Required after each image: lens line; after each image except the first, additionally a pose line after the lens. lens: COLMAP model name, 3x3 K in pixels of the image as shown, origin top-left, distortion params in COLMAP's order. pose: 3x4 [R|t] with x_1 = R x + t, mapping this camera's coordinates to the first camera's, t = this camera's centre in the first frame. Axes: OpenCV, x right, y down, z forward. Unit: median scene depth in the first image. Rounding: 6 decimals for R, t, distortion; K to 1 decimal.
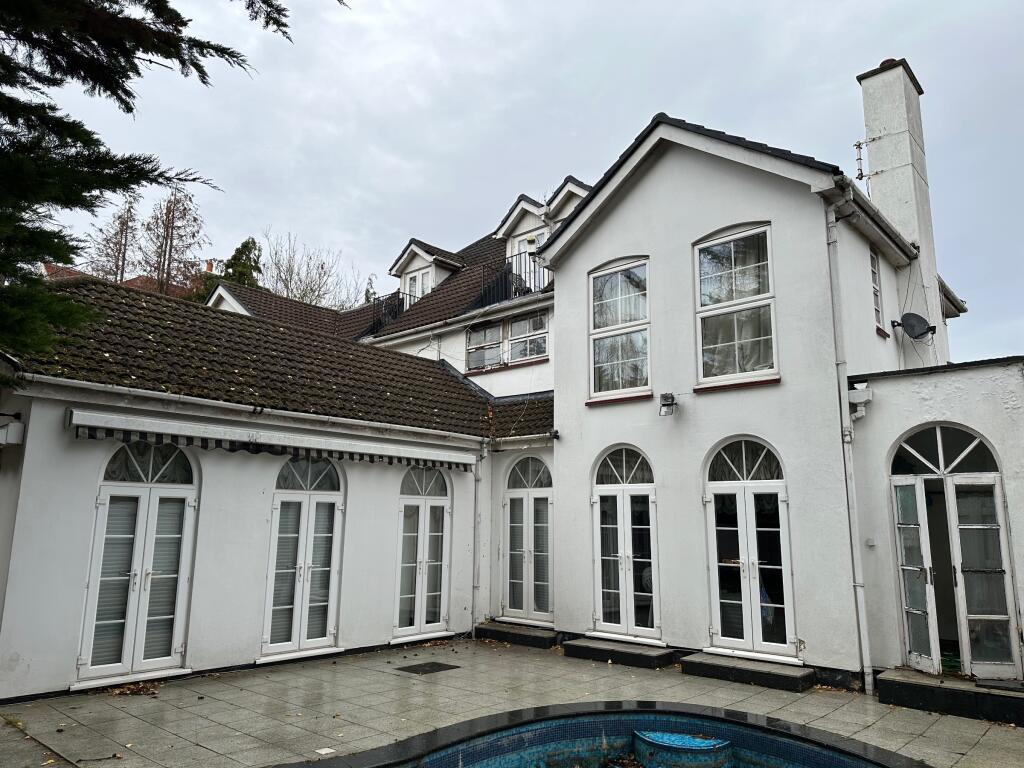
lens RADIAL K [[715.0, 0, 512.0], [0, 715.0, 384.0], [0, 0, 1]] dist [0.005554, -0.034261]
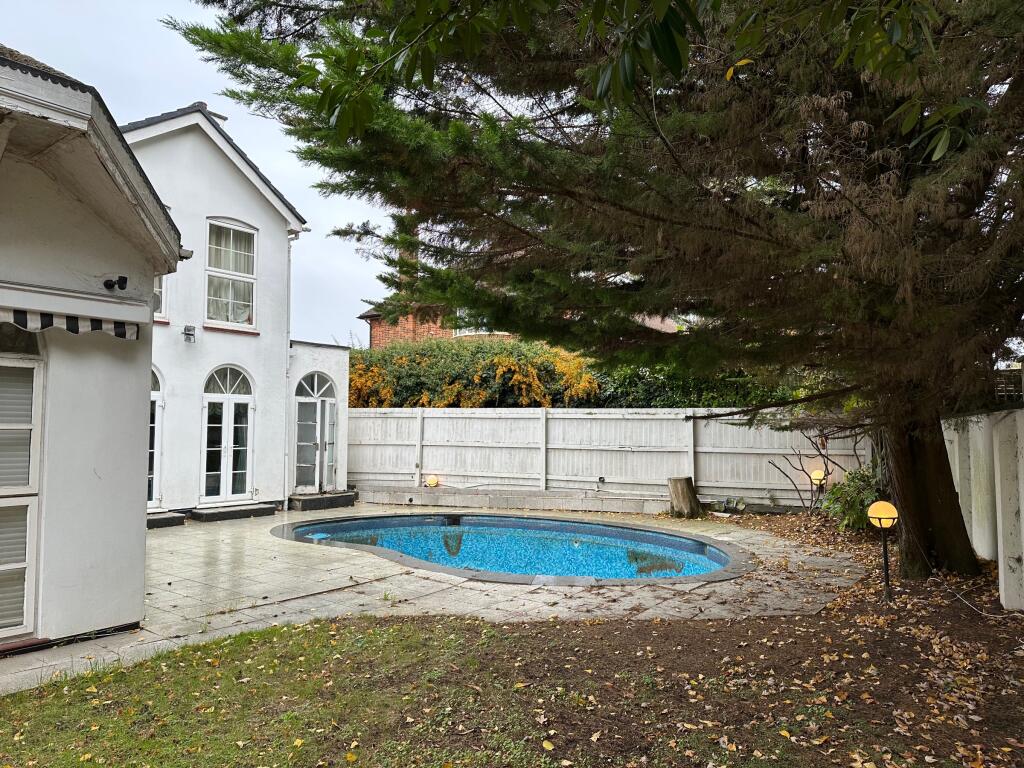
lens RADIAL K [[715.0, 0, 512.0], [0, 715.0, 384.0], [0, 0, 1]] dist [0.005554, -0.034261]
pose [[-0.071284, 0.047245, 0.996337, -1.259269], [-0.193583, 0.979230, -0.060284, 0.091446], [-0.978491, -0.197171, -0.060657, 0.518921]]
